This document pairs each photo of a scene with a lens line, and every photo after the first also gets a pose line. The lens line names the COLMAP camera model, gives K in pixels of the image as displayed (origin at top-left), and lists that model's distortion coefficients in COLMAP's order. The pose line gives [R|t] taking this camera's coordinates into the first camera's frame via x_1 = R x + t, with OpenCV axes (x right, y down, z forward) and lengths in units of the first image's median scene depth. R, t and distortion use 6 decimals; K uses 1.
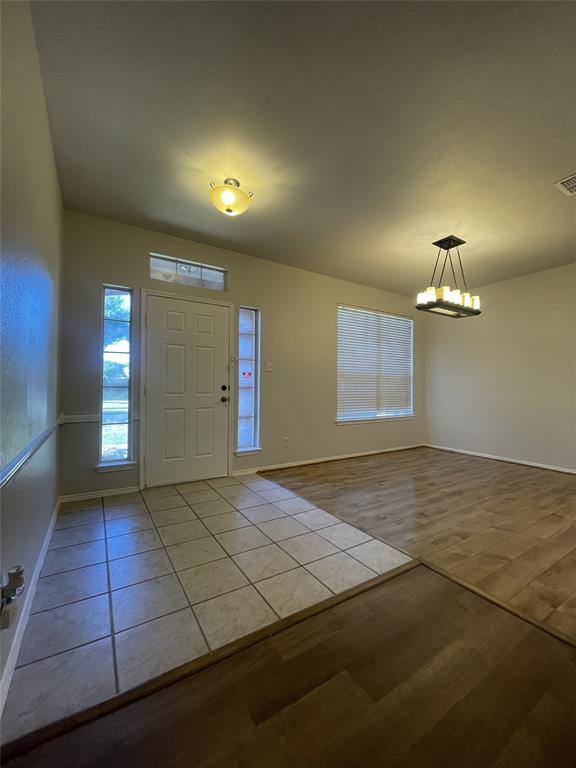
lens RADIAL K [[312.2, 0, 290.6], [0, 312.2, 383.7], [0, 0, 1]] dist [0.001446, 0.000421]
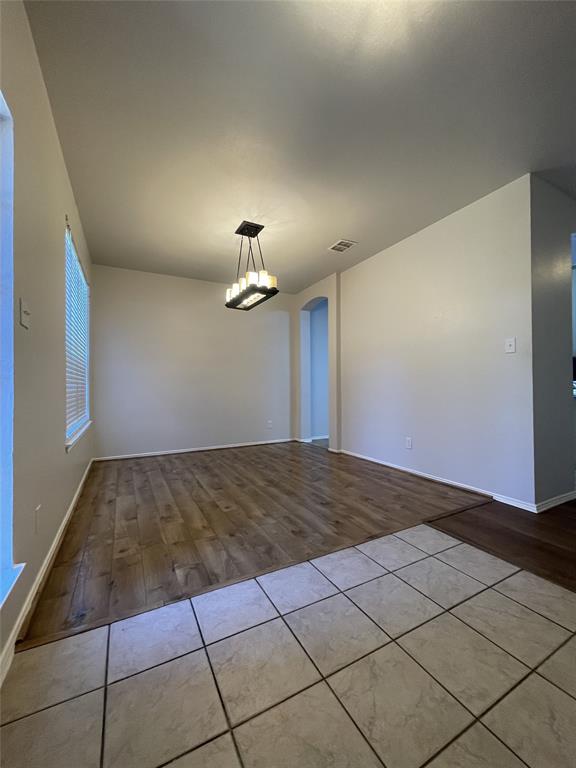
lens RADIAL K [[312.2, 0, 290.6], [0, 312.2, 383.7], [0, 0, 1]] dist [0.001446, 0.000421]
pose [[0.066091, -0.000560, 0.997813, -0.575130], [-0.002868, 0.999996, 0.000751, 0.032957], [-0.997809, -0.002912, 0.066089, 1.030017]]
